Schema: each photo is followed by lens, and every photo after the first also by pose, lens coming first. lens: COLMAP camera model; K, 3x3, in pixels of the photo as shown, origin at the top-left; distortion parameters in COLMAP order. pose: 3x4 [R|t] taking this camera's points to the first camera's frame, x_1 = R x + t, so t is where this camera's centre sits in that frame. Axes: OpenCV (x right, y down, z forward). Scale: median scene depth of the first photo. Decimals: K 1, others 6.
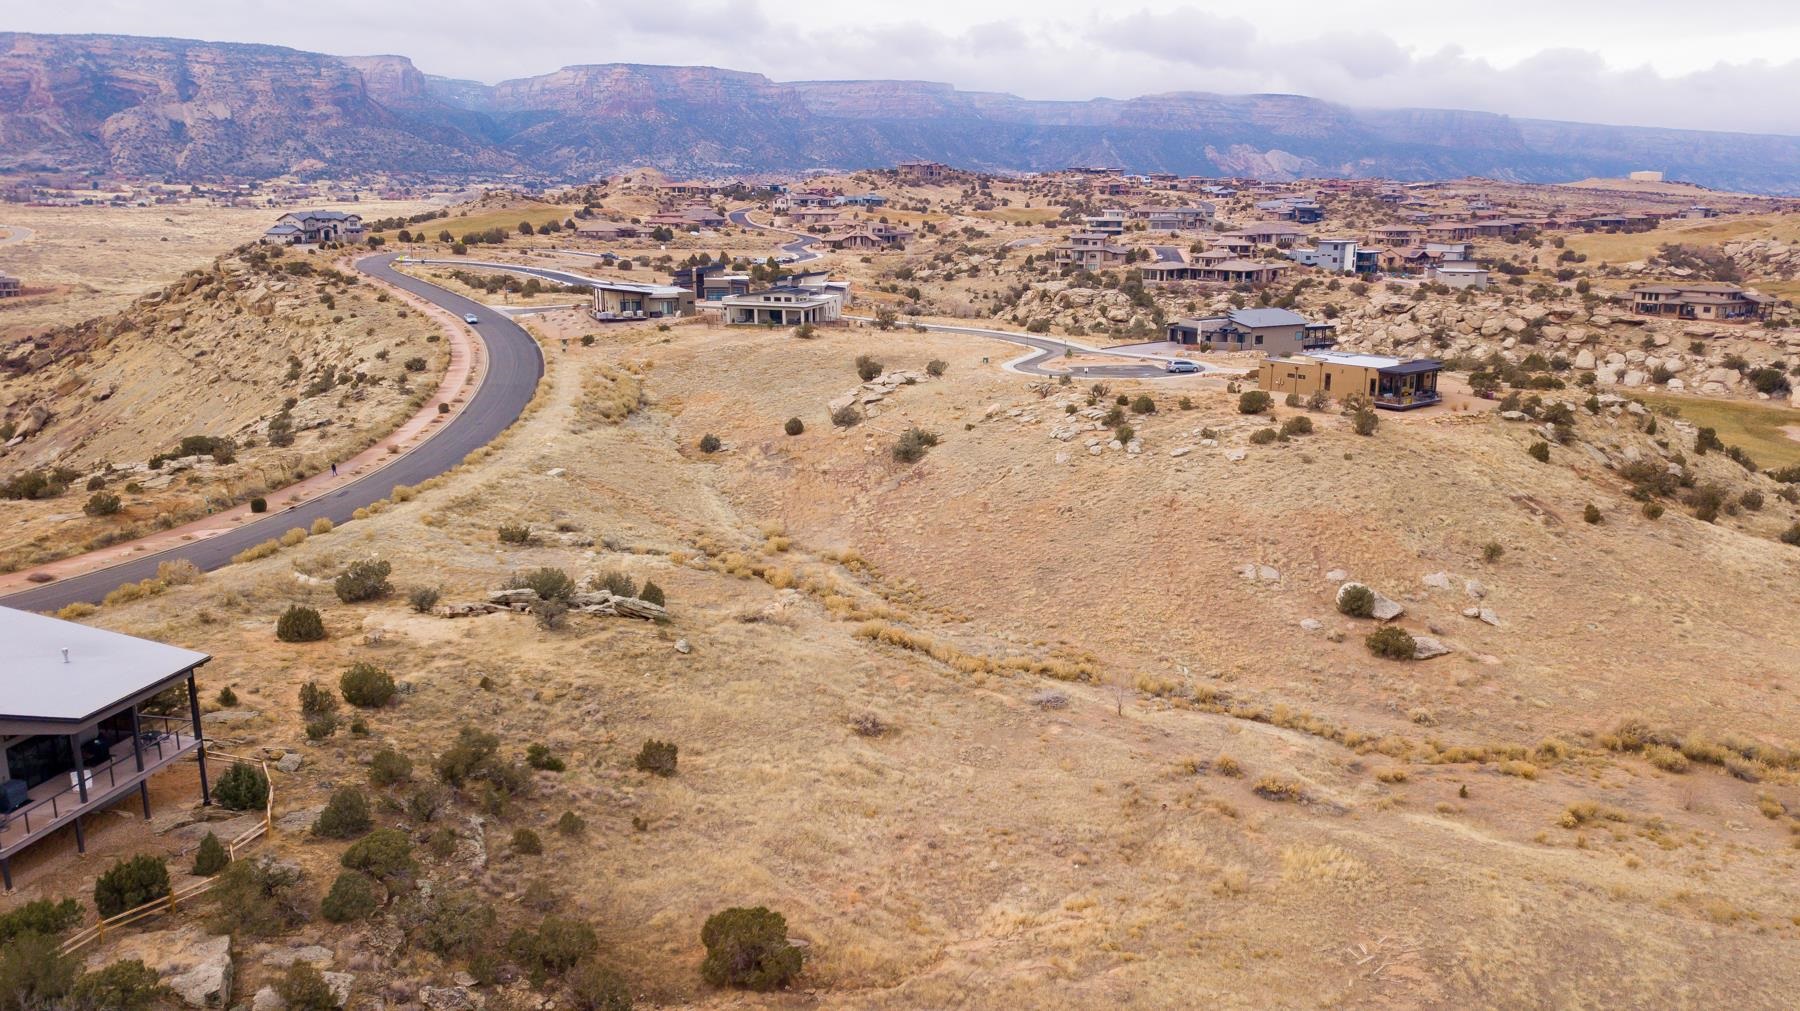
lens RADIAL K [[1365.7, 0, 913.2], [0, 1365.7, 508.1], [0, 0, 1]] dist [0.020048, -0.019952]
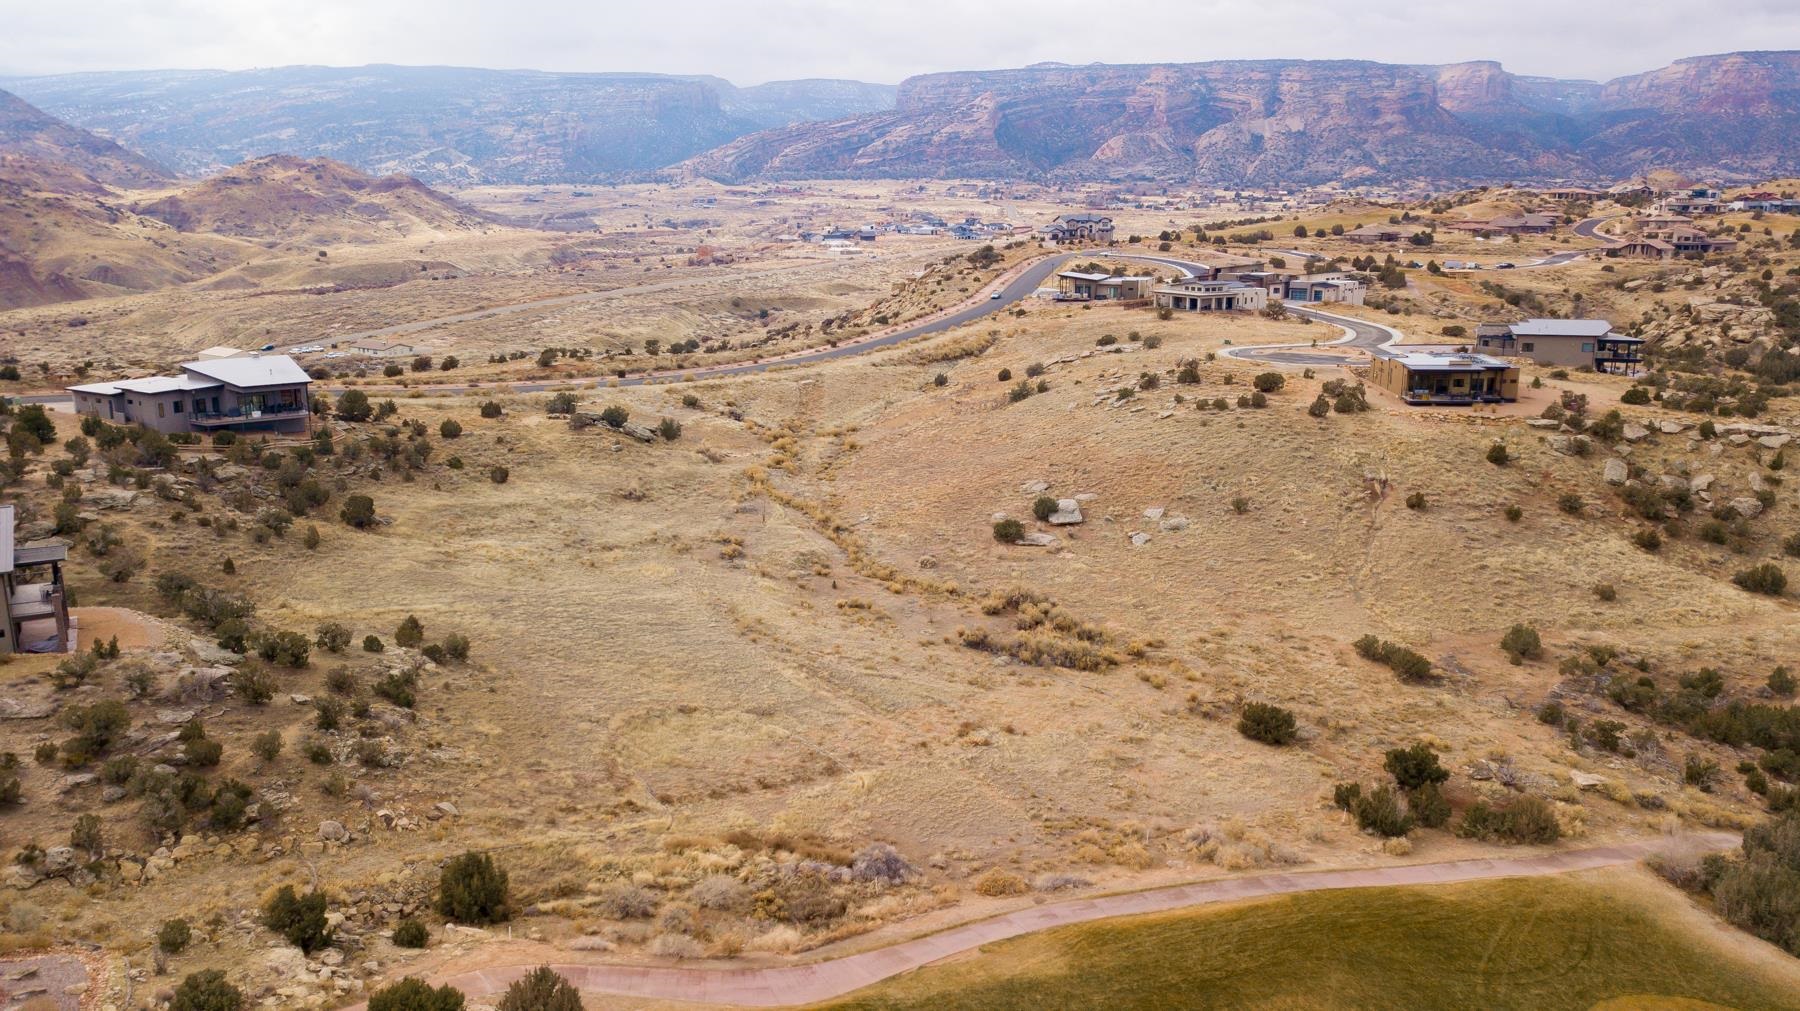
lens RADIAL K [[1365.7, 0, 914.8], [0, 1365.7, 515.5], [0, 0, 1]] dist [0.020048, -0.019952]
pose [[0.730292, 0.155699, -0.665155, 0.254311], [-0.154517, 0.986094, 0.061176, 0.002994], [0.665431, 0.058101, 0.744195, -0.018297]]
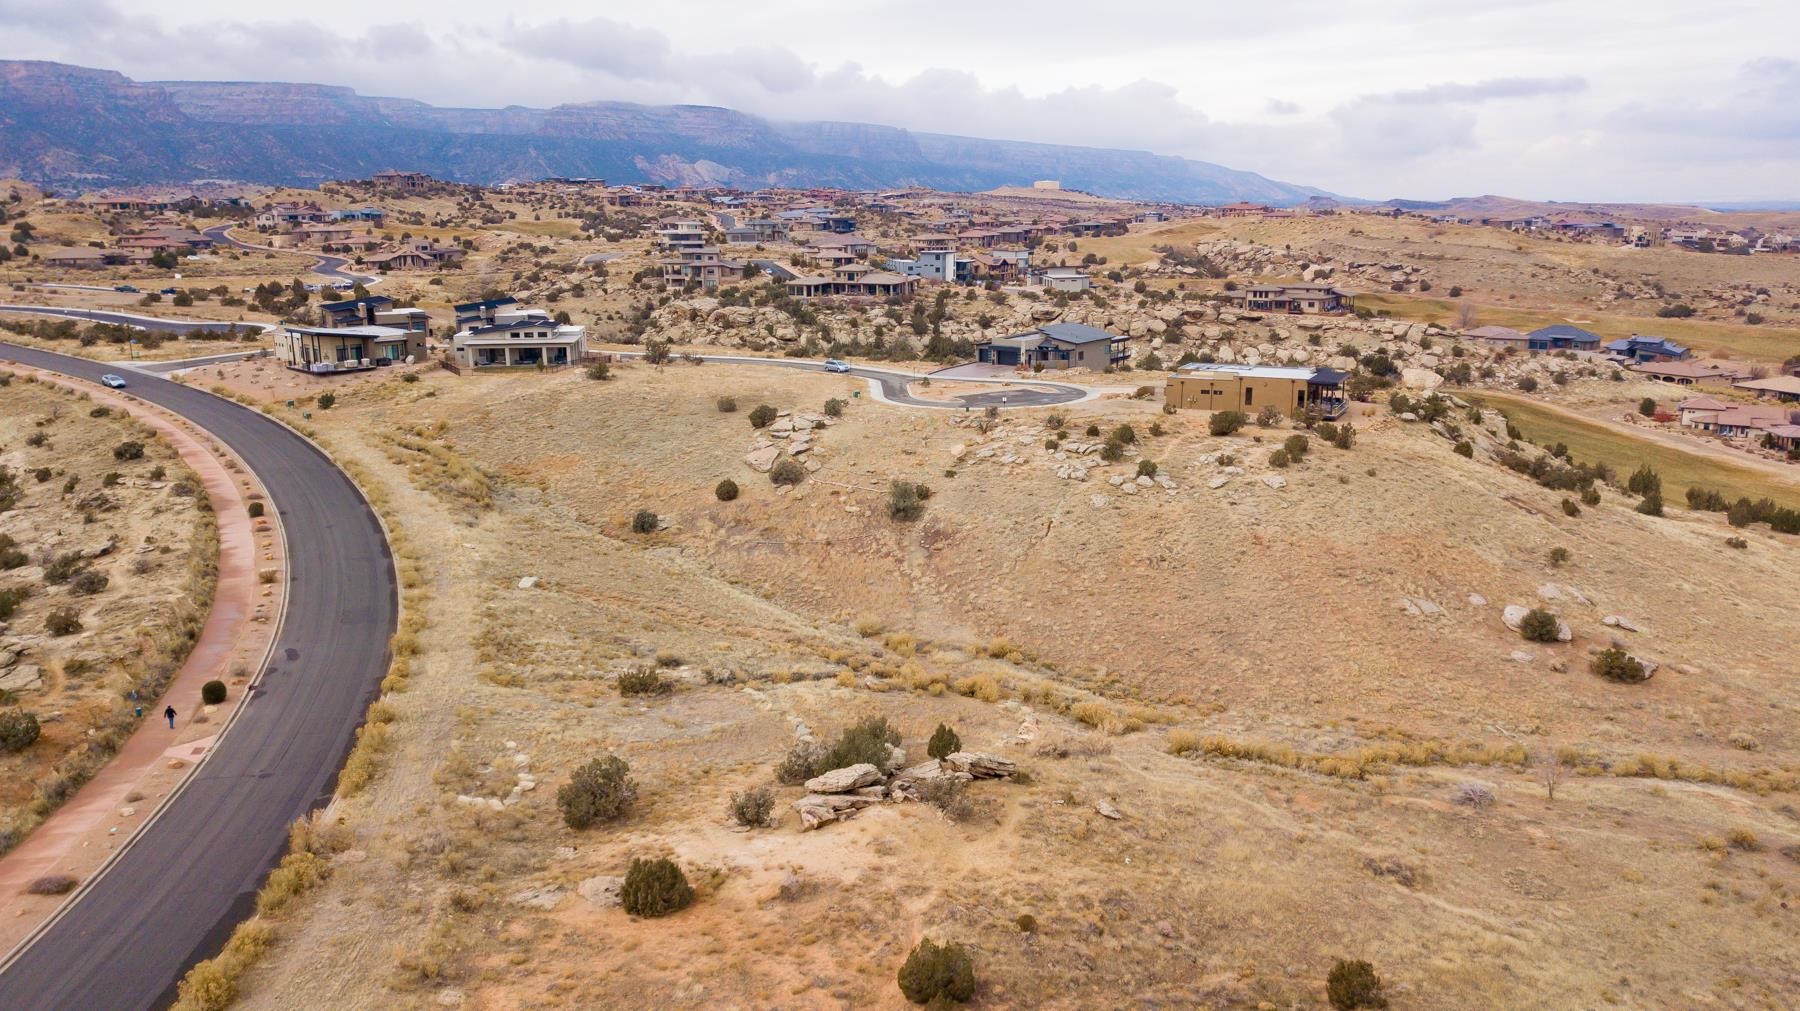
lens RADIAL K [[1365.7, 0, 909.2], [0, 1365.7, 511.7], [0, 0, 1]] dist [0.020048, -0.019952]
pose [[0.917469, -0.097478, 0.385680, -0.102377], [0.099205, 0.994947, 0.015475, -0.016247], [-0.385240, 0.024063, 0.922503, 0.062603]]
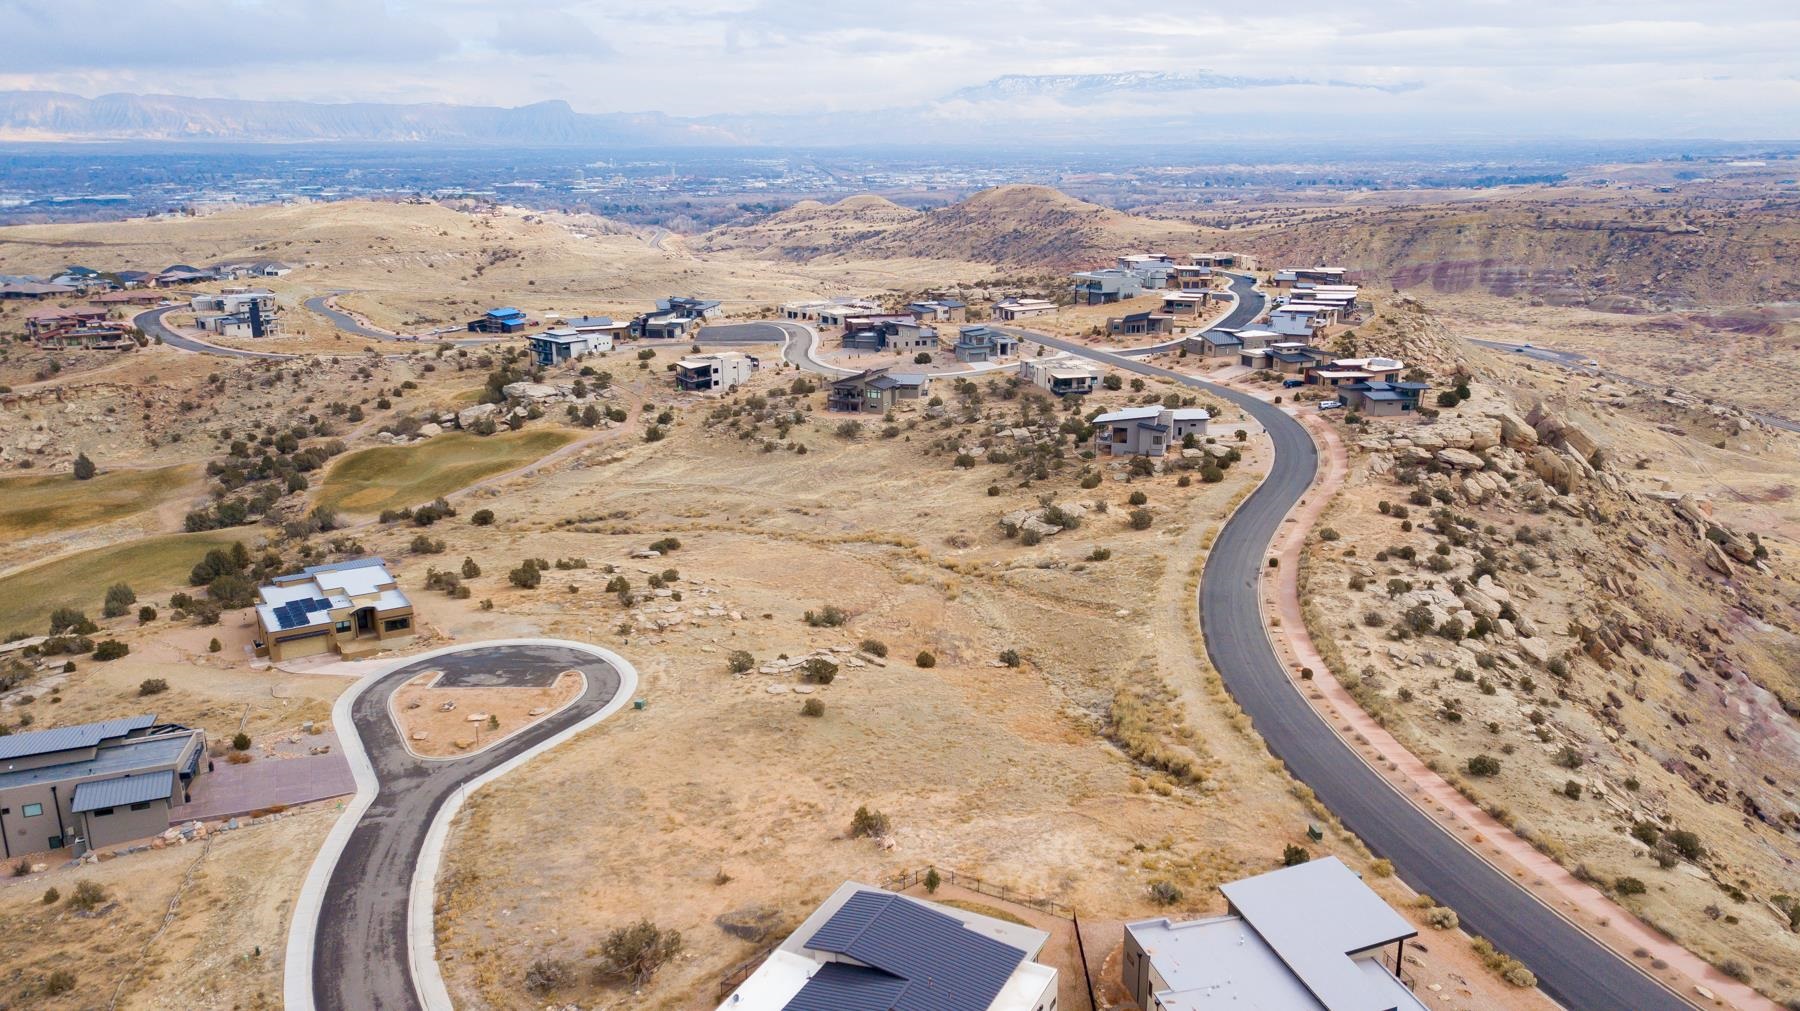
lens RADIAL K [[1365.7, 0, 915.1], [0, 1365.7, 542.2], [0, 0, 1]] dist [0.020048, -0.019952]
pose [[-0.989201, -0.041089, 0.140687, -0.070984], [0.033937, 0.869598, 0.492592, -0.200317], [-0.142581, 0.492047, -0.858813, 0.590935]]
